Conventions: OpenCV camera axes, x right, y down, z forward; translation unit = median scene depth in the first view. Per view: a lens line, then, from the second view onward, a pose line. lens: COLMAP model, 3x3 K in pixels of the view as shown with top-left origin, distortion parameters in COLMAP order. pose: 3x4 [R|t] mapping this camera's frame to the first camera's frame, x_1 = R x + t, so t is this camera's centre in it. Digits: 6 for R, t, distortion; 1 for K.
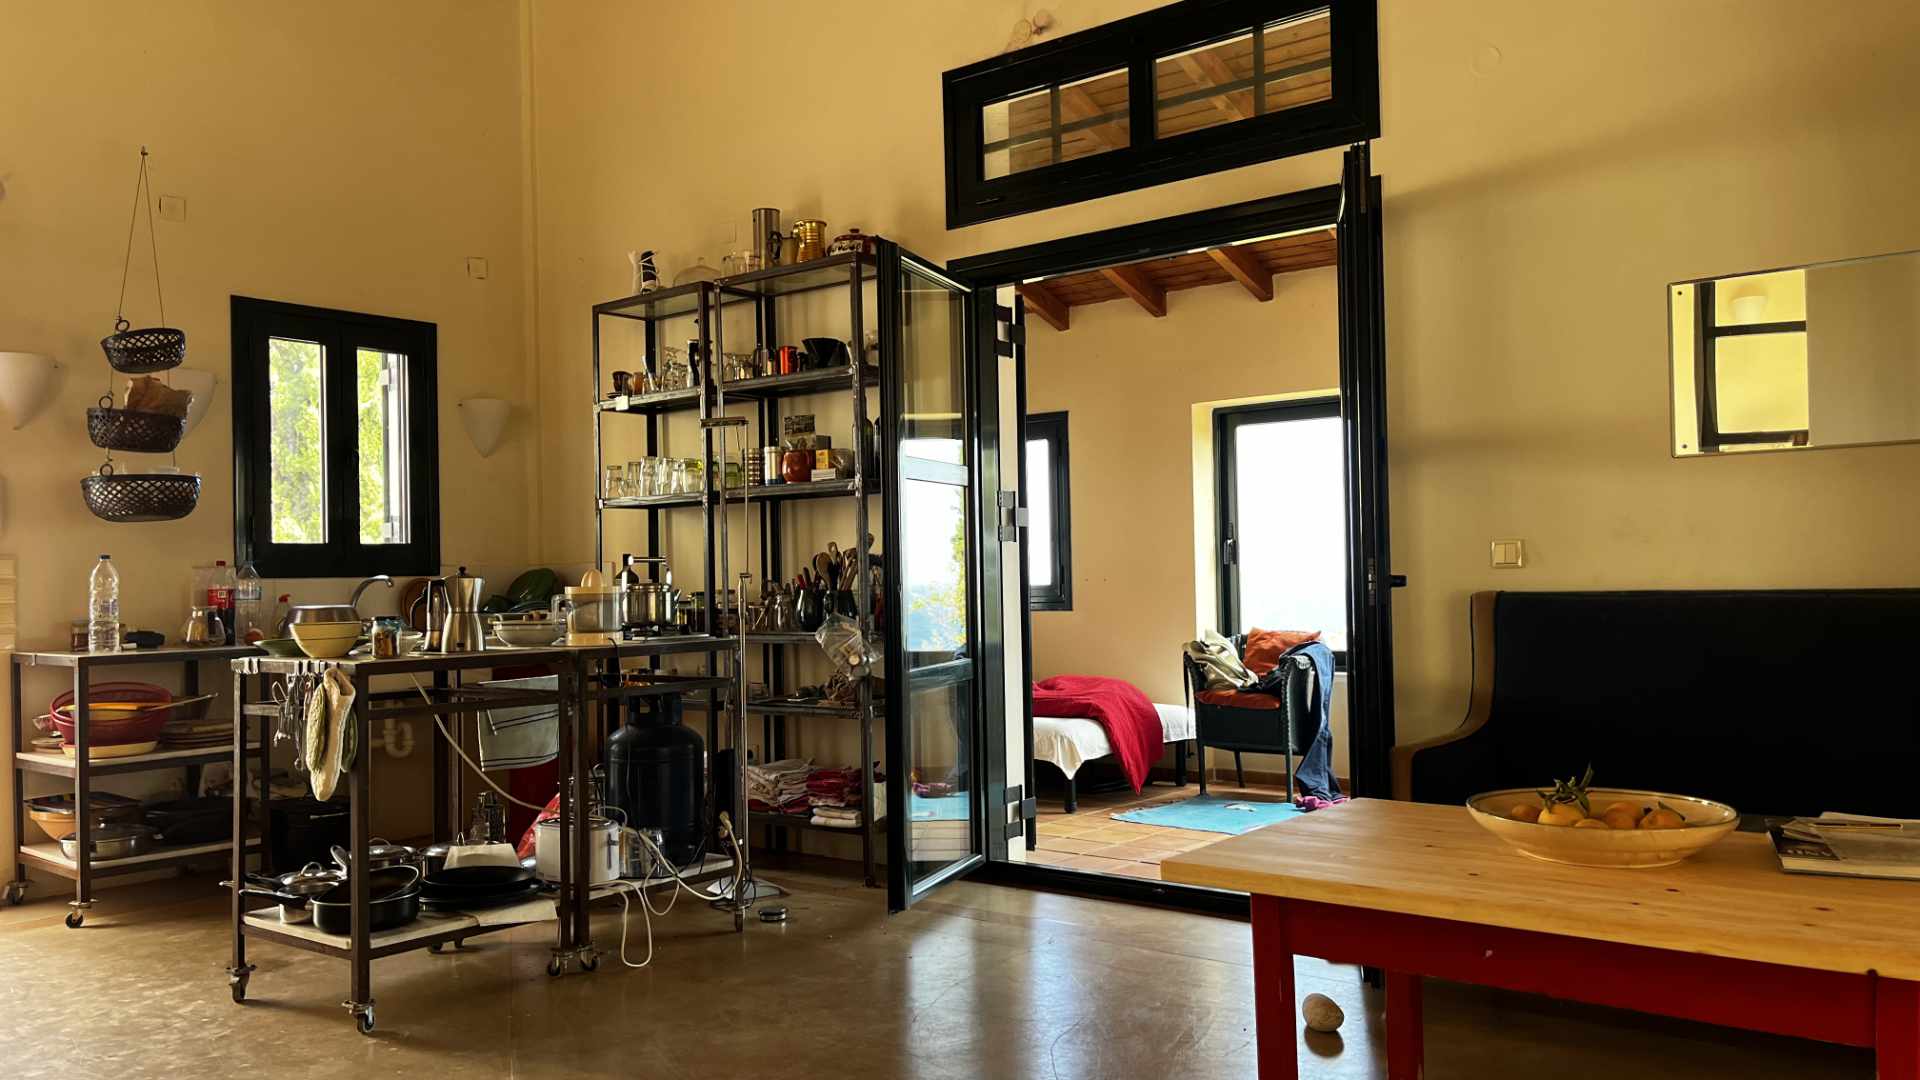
lens RADIAL K [[1467.6, 0, 960.9], [0, 1467.6, 542.4], [0, 0, 1]] dist [0.035758, -0.028475]
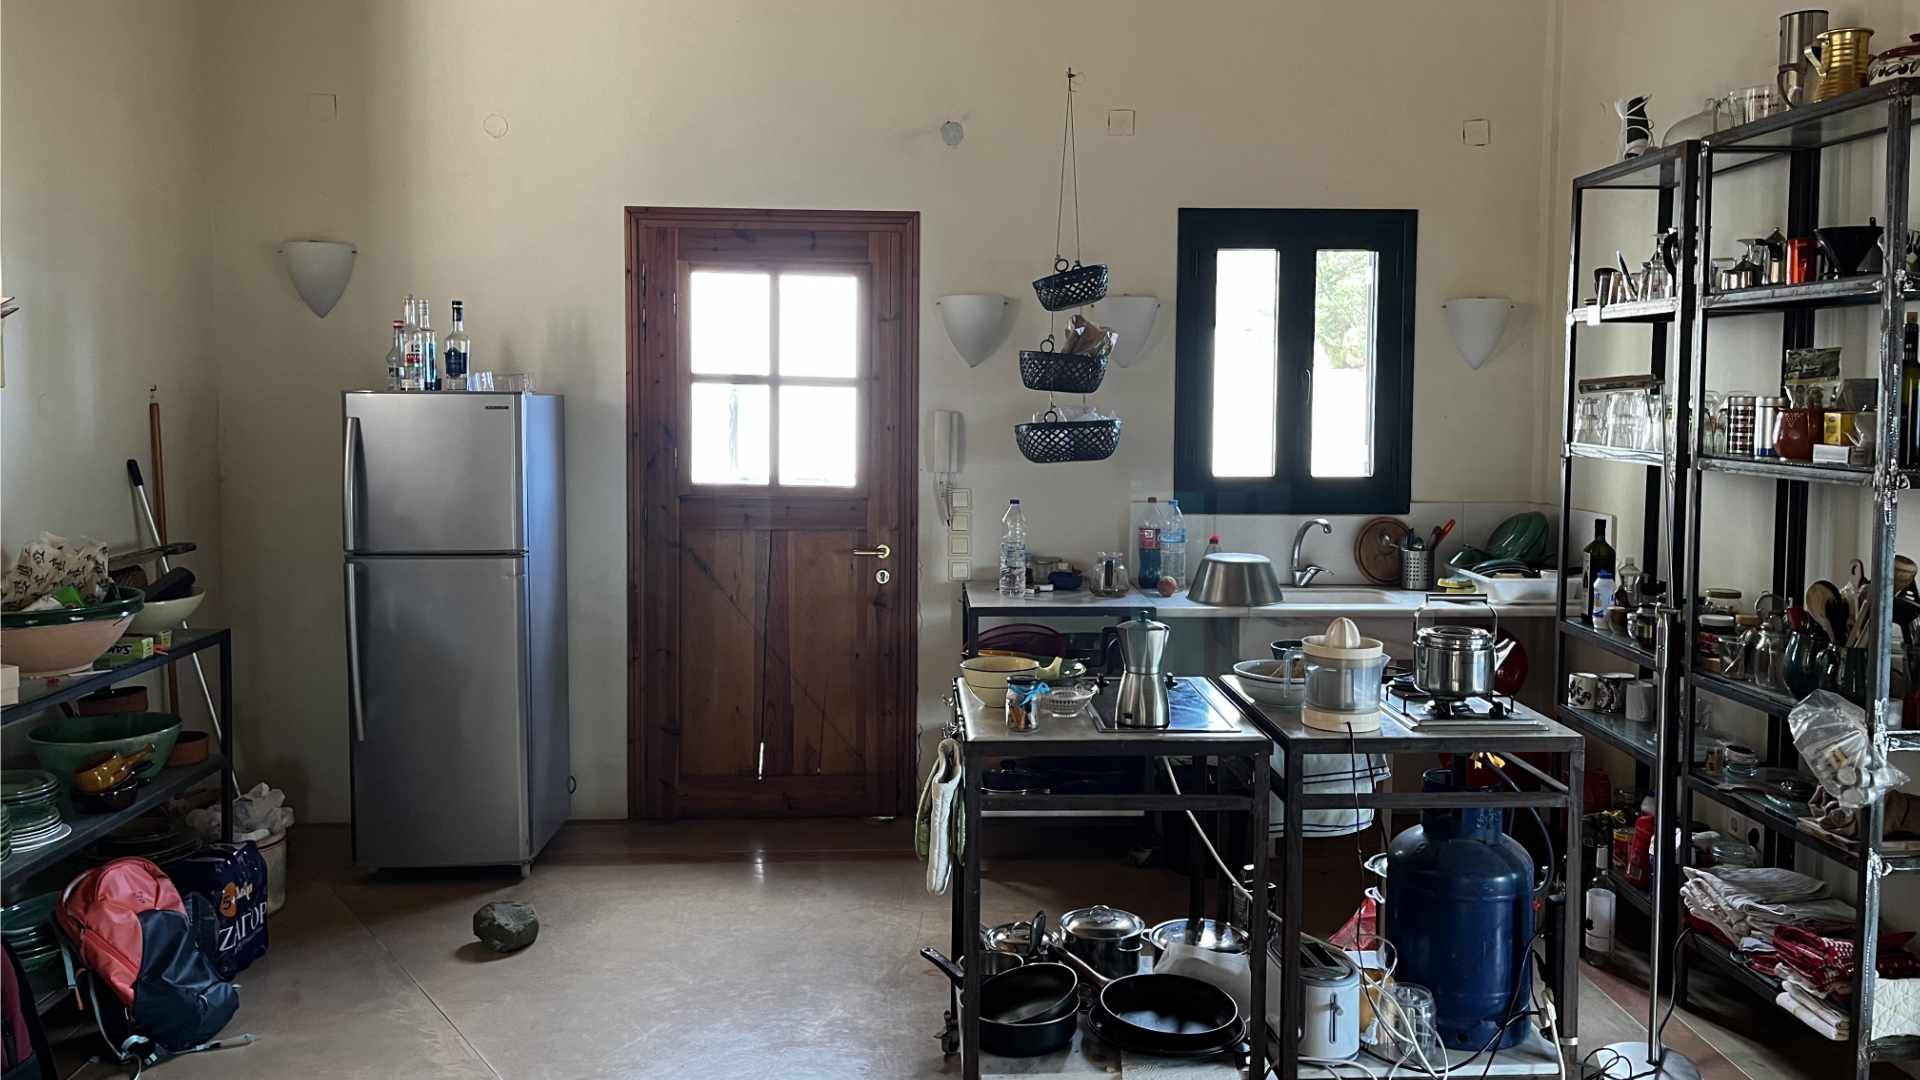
lens RADIAL K [[1467.6, 0, 963.5], [0, 1467.6, 467.0], [0, 0, 1]] dist [0.035758, -0.028475]
pose [[0.657209, 0.061408, -0.751203, 0.122214], [0.005479, 0.996260, 0.086234, -0.088537], [0.753689, -0.060790, 0.654414, 0.297790]]
